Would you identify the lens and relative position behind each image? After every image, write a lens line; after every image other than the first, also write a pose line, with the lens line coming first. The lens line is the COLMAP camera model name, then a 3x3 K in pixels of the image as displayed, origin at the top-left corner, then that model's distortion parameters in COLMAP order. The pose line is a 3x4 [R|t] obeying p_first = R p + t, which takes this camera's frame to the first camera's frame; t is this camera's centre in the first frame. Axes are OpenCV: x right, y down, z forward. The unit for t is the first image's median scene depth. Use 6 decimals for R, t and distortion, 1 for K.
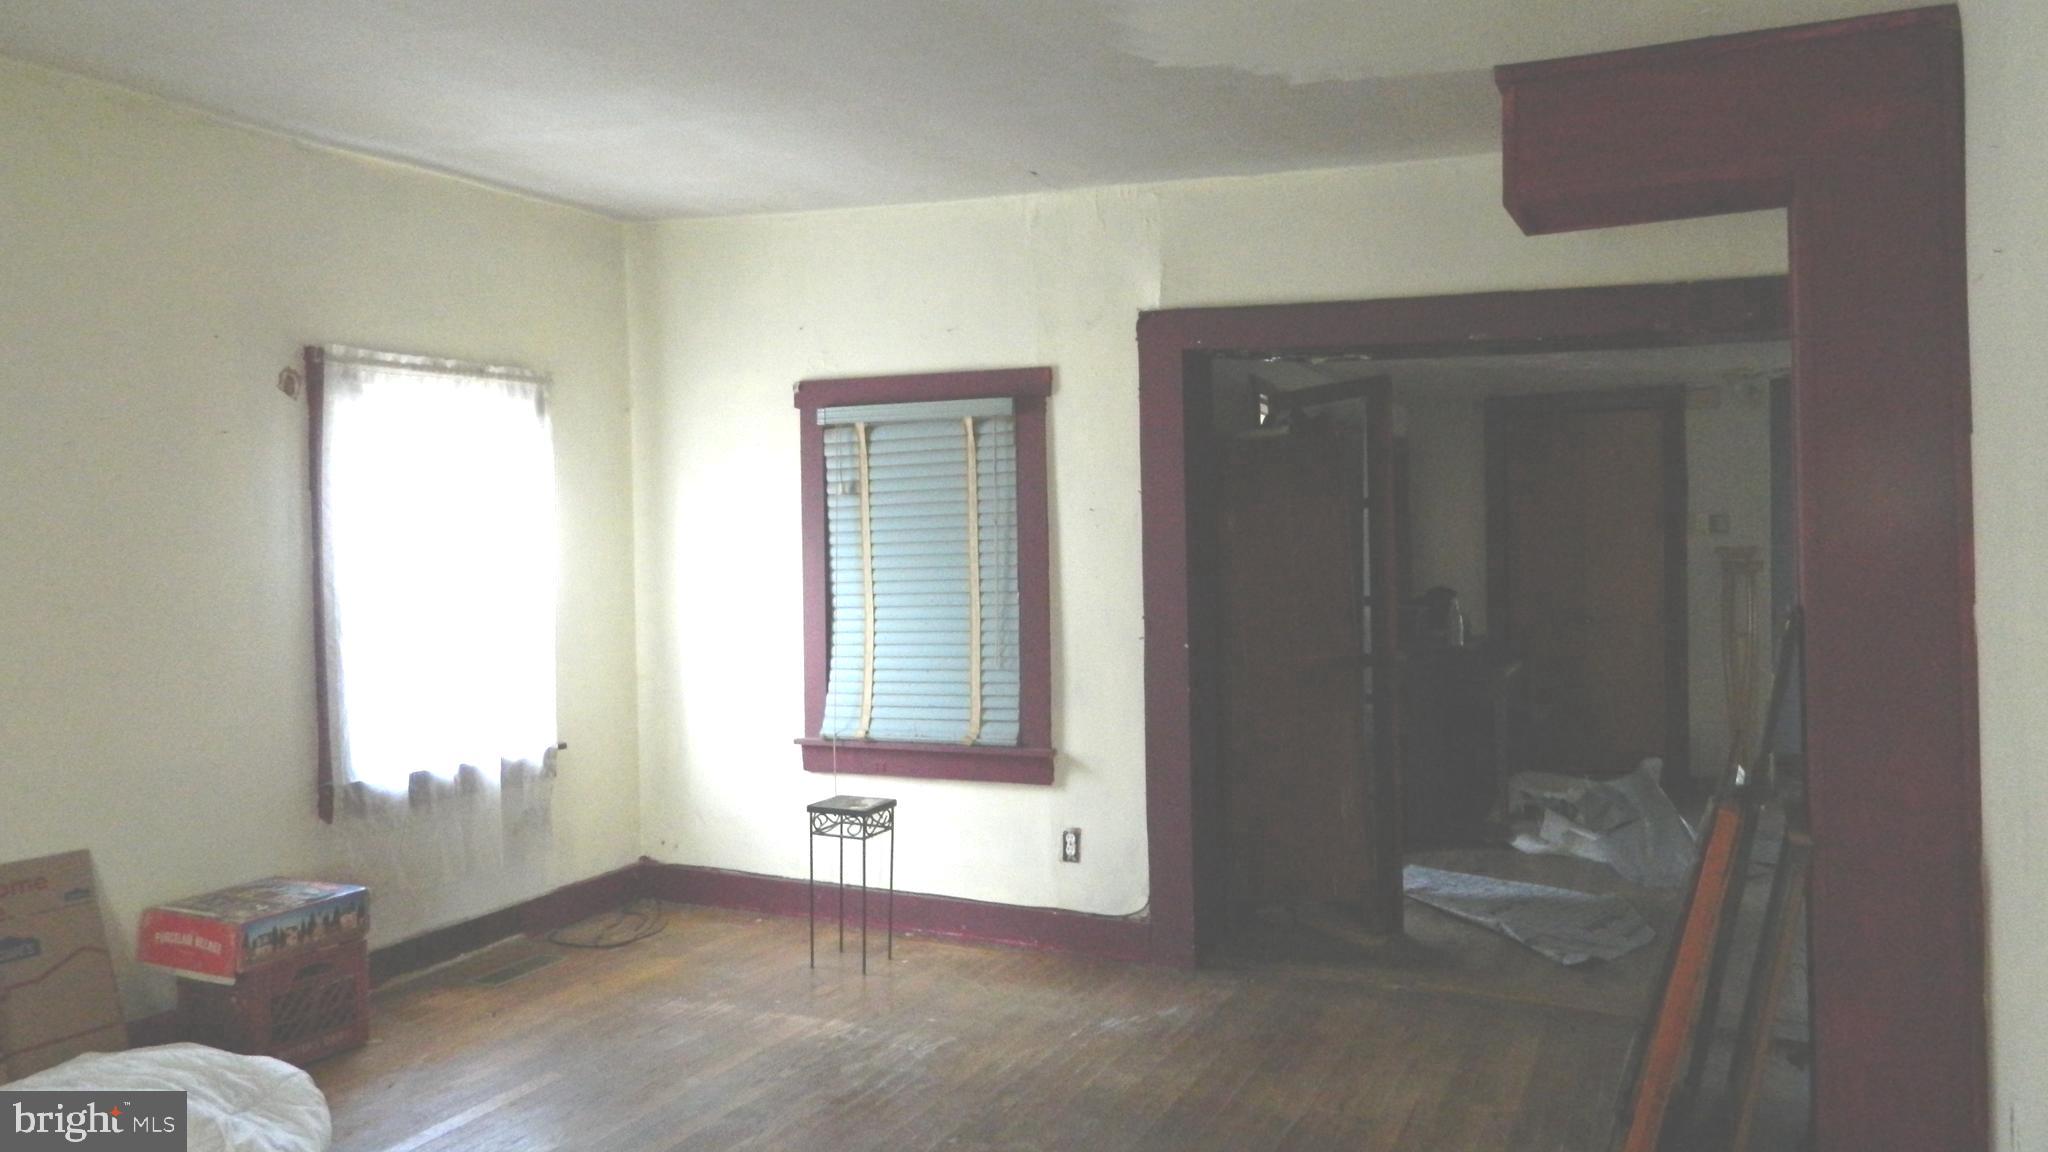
lens RADIAL K [[1523.9, 0, 1024.0], [0, 1523.9, 576.0], [0, 0, 1]] dist [0.004368, -0.002701]
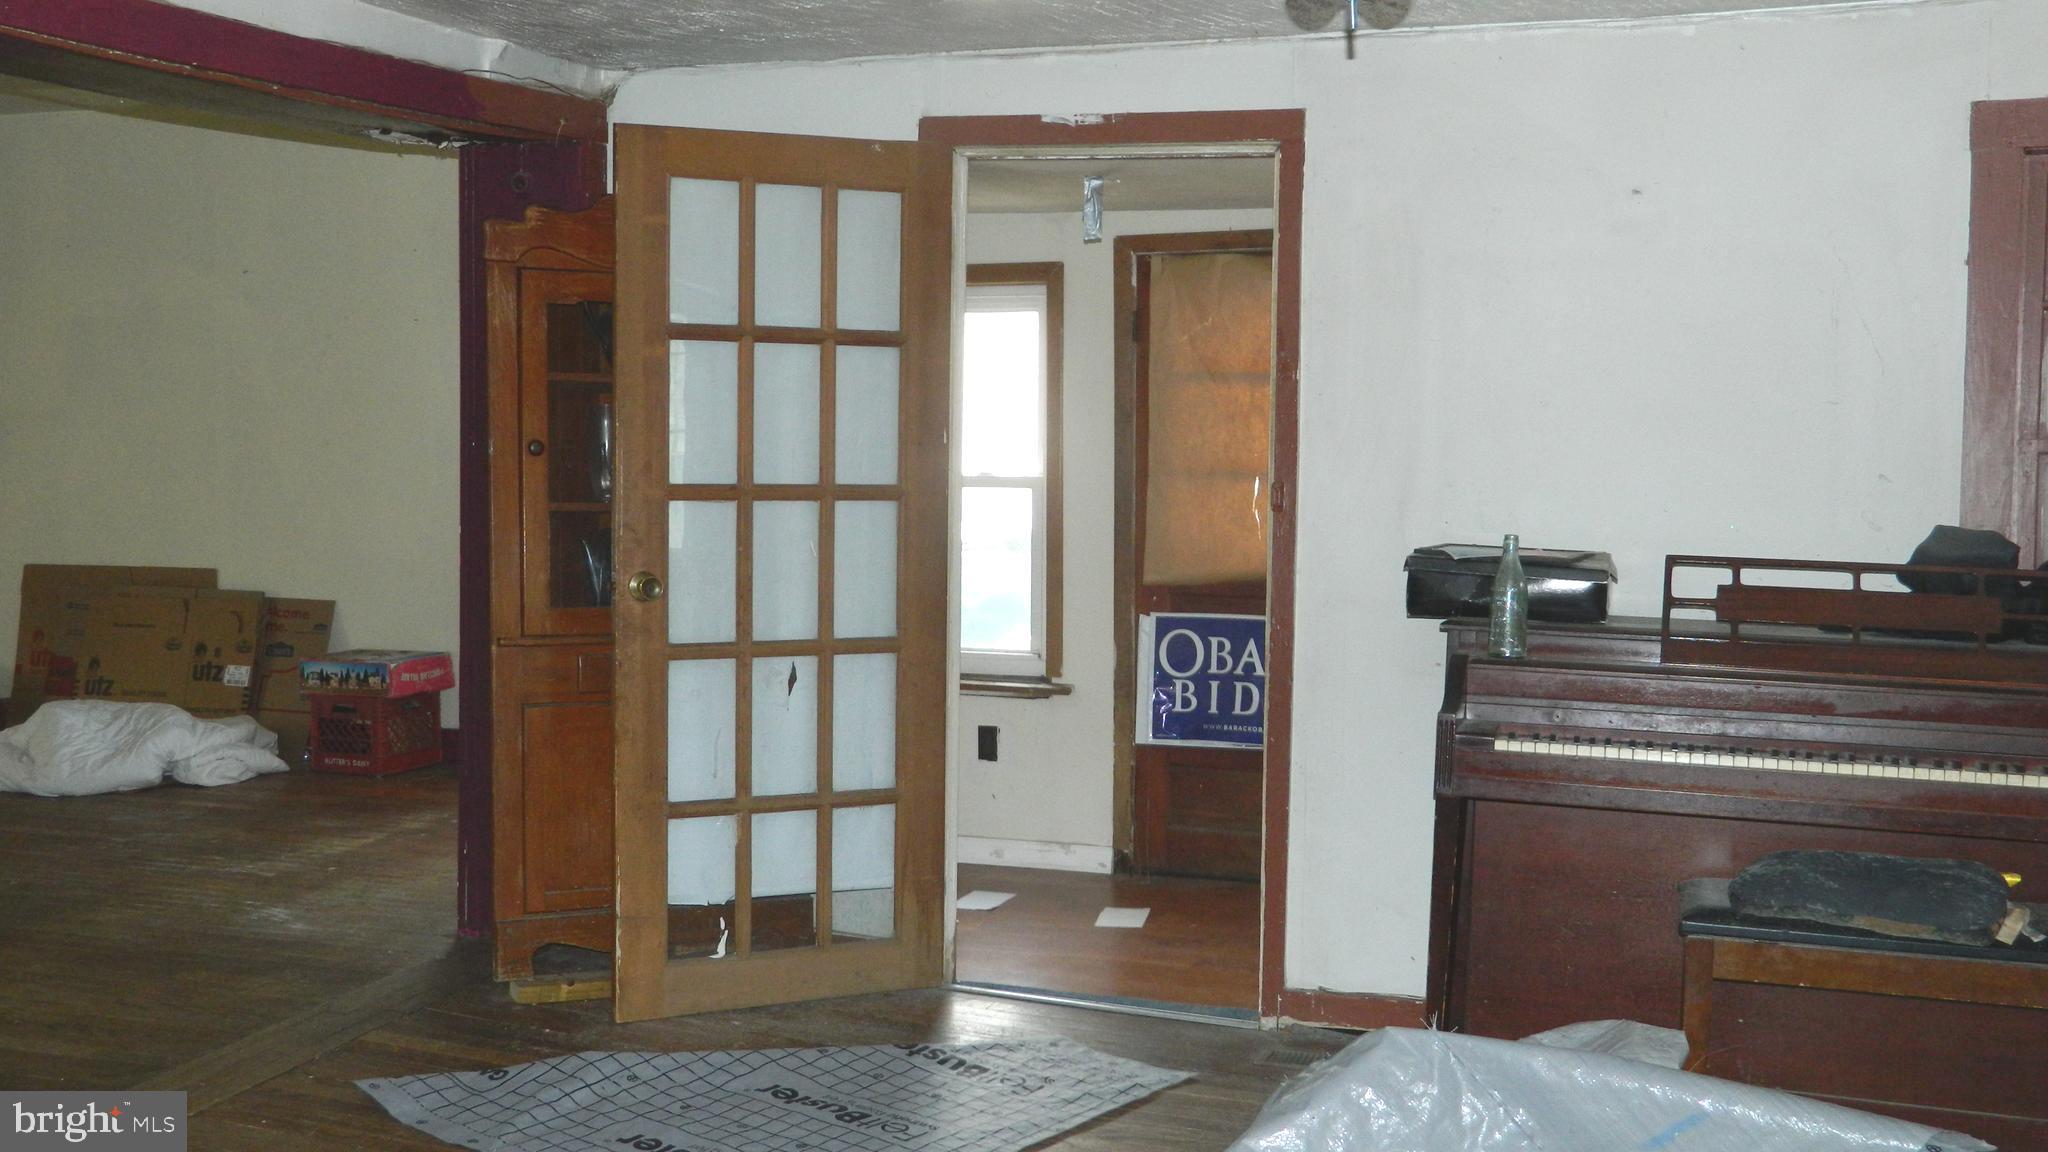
lens RADIAL K [[2063.0, 0, 1024.0], [0, 2063.0, 576.0], [0, 0, 1]] dist [0.009519, -0.035021]
pose [[0.084714, 0.077498, -0.993387, 1.185886], [-0.032150, 0.996664, 0.075012, -0.018651], [0.995887, 0.025583, 0.086923, 1.190088]]
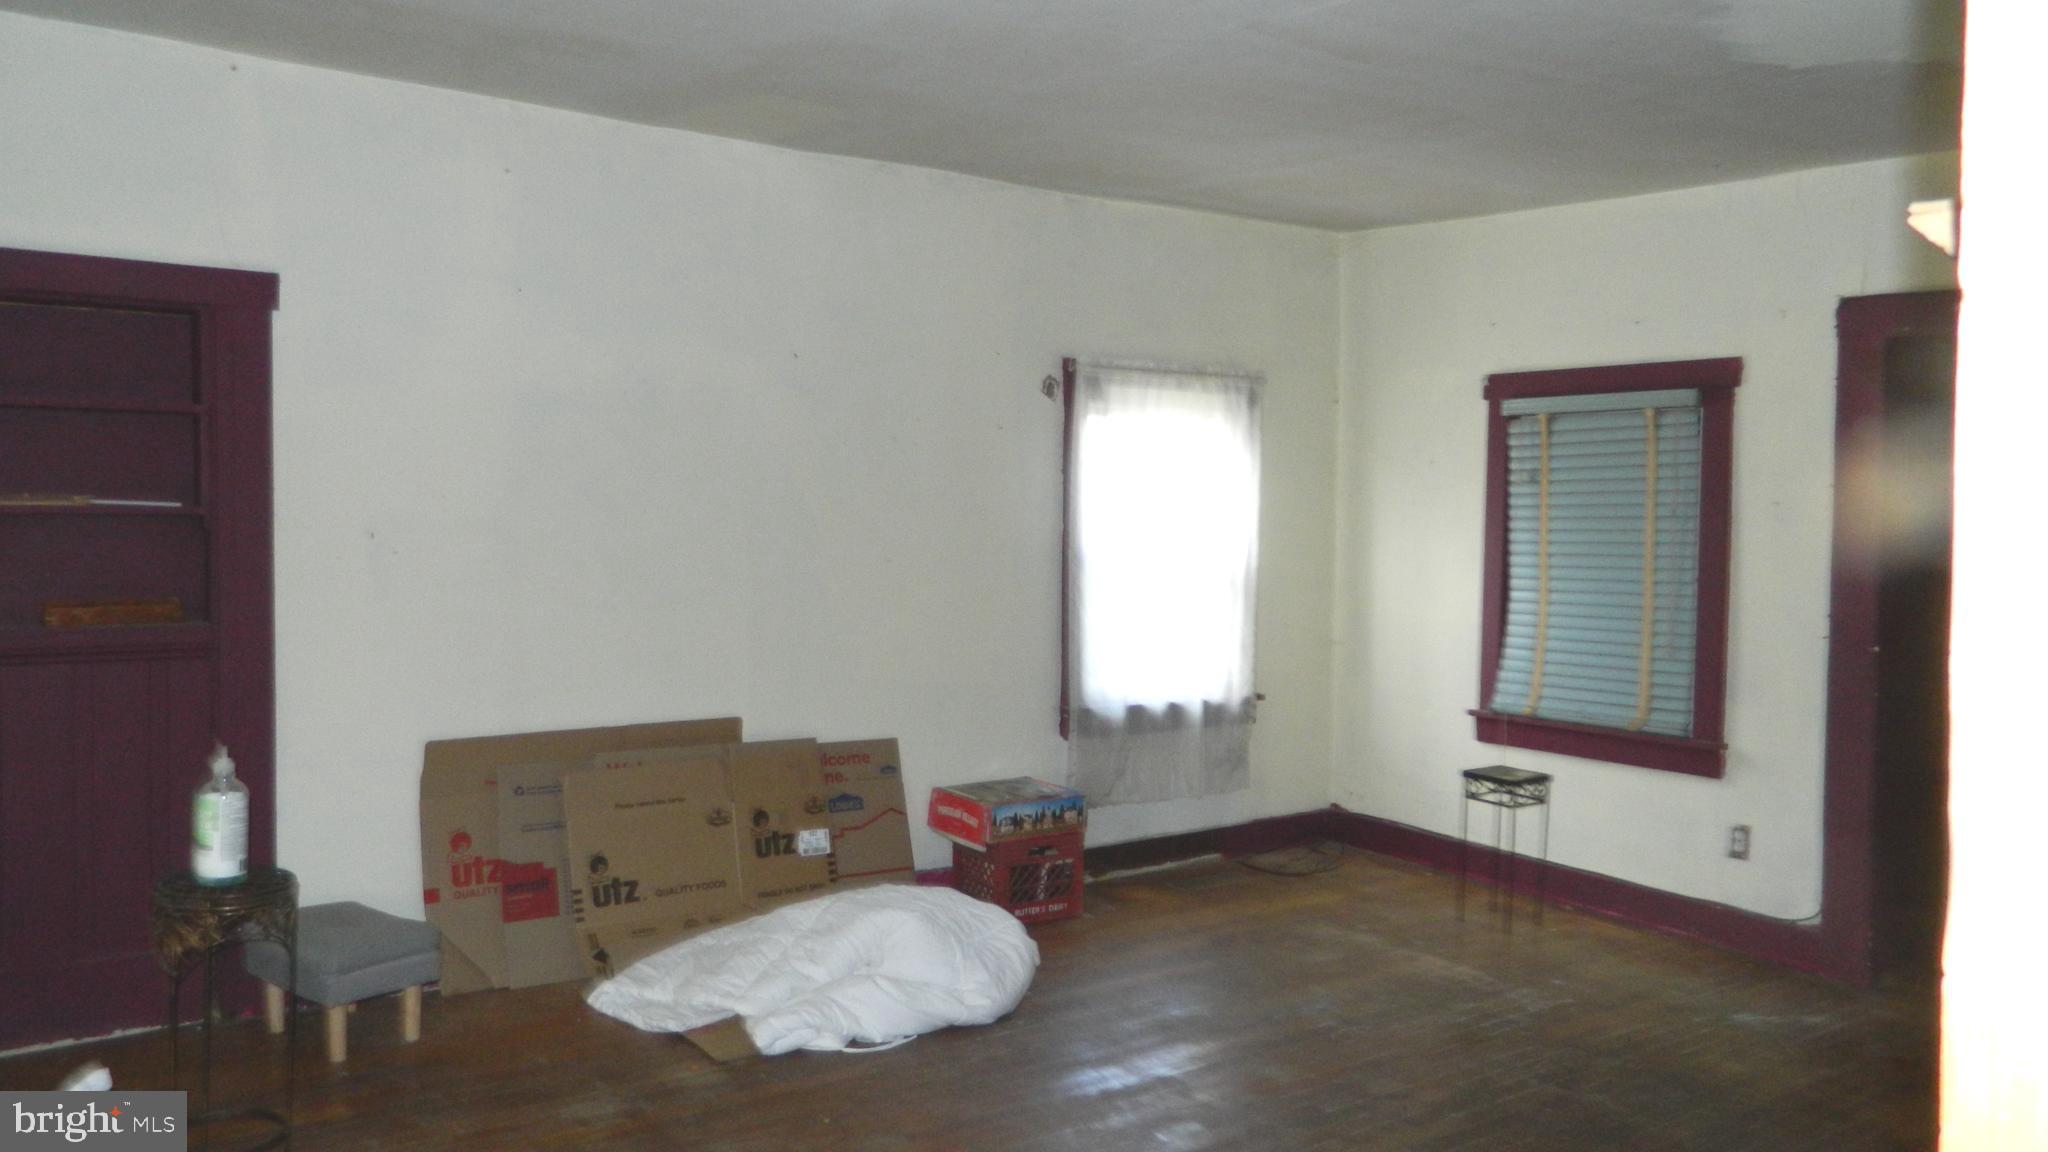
lens RADIAL K [[1523.9, 0, 1024.0], [0, 1523.9, 576.0], [0, 0, 1]] dist [0.004368, -0.002701]
pose [[0.866907, 0.048966, -0.496060, 0.115253], [-0.040058, 0.998788, 0.028586, -0.005342], [0.496858, -0.004910, 0.867818, -0.090175]]
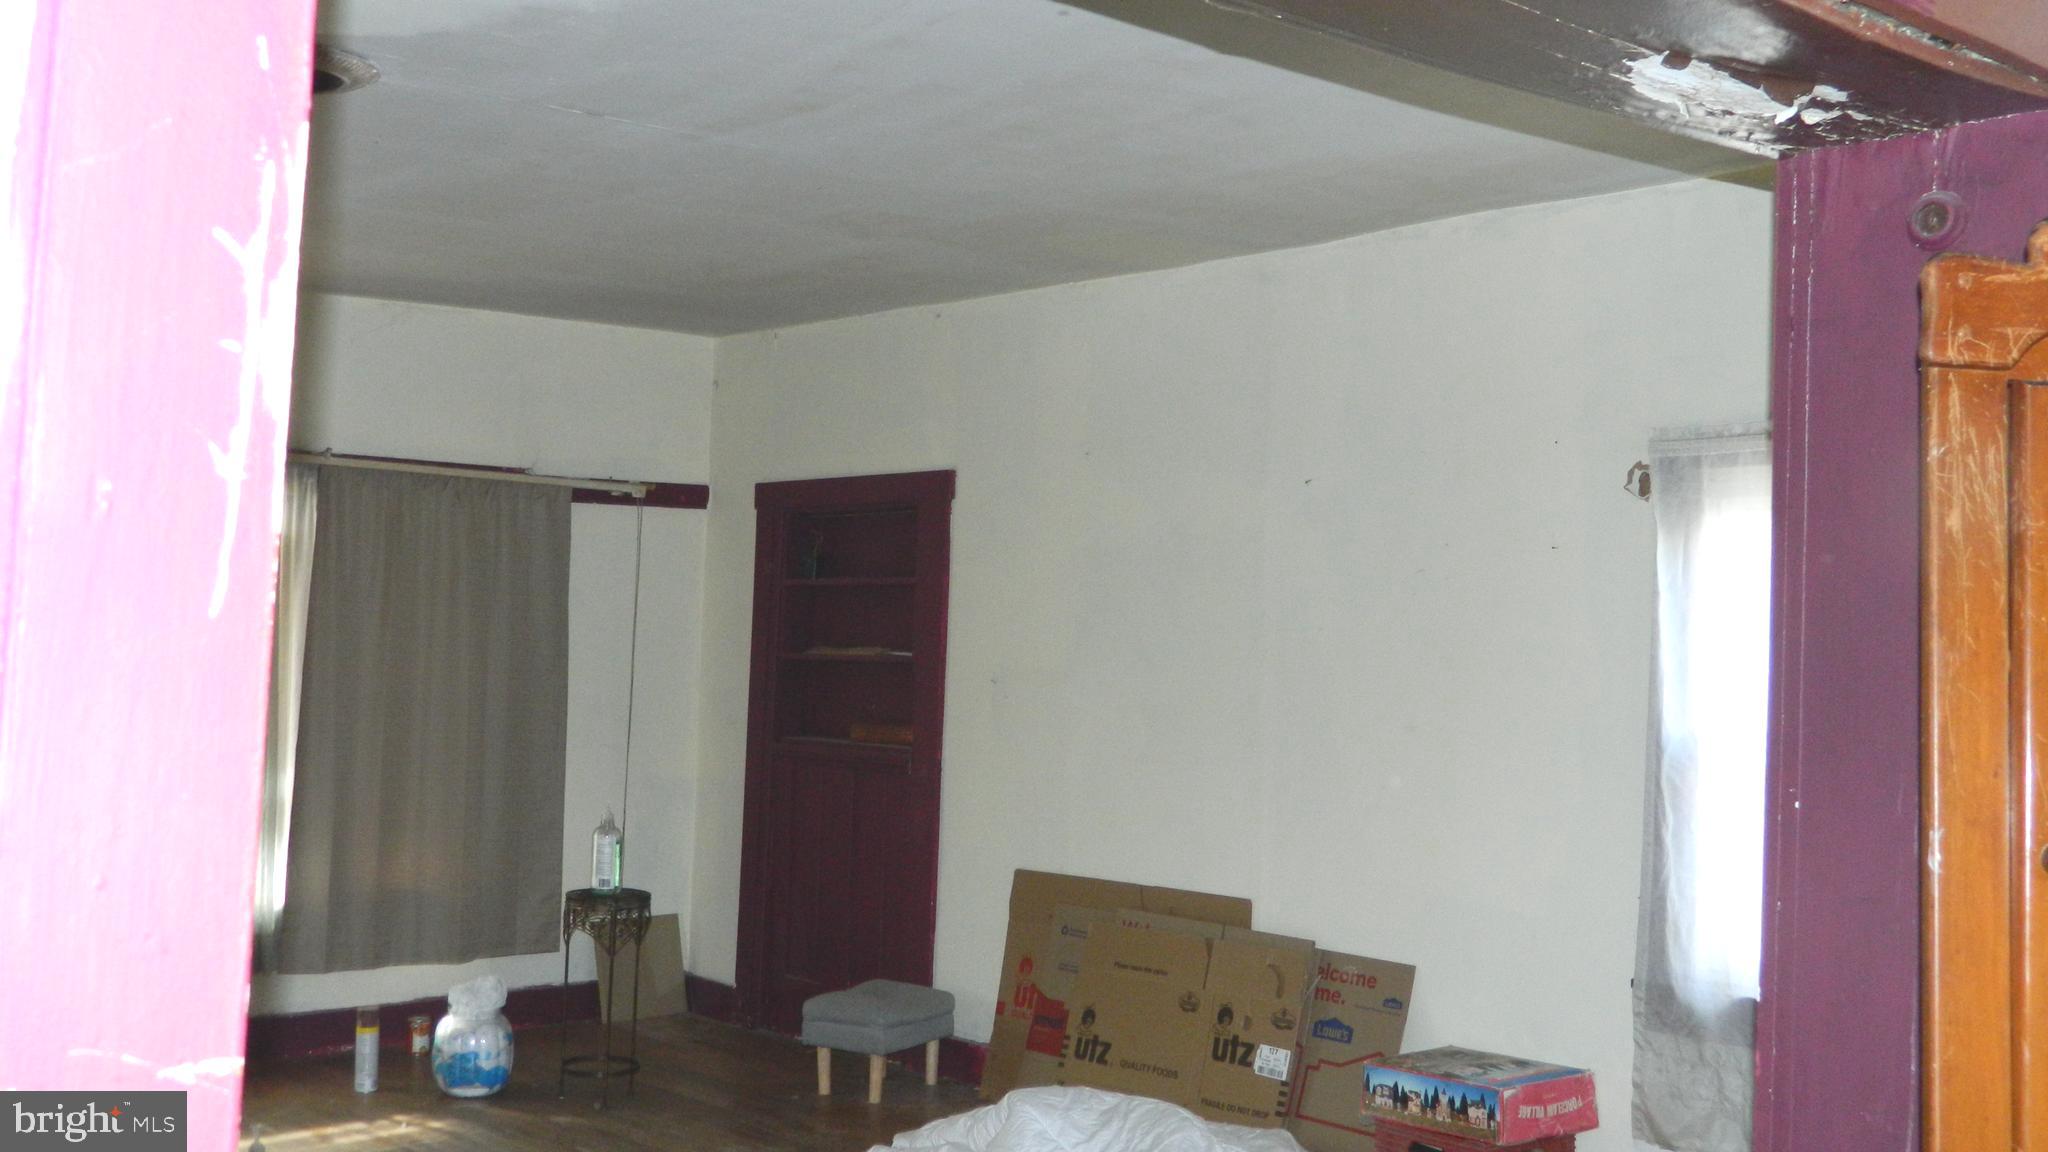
lens RADIAL K [[2063.0, 0, 1024.0], [0, 2063.0, 576.0], [0, 0, 1]] dist [0.009519, -0.035021]
pose [[-0.391030, -0.039274, -0.919540, 0.607575], [-0.050844, 0.998485, -0.021024, -0.030781], [0.918973, 0.038531, -0.392434, 1.018996]]
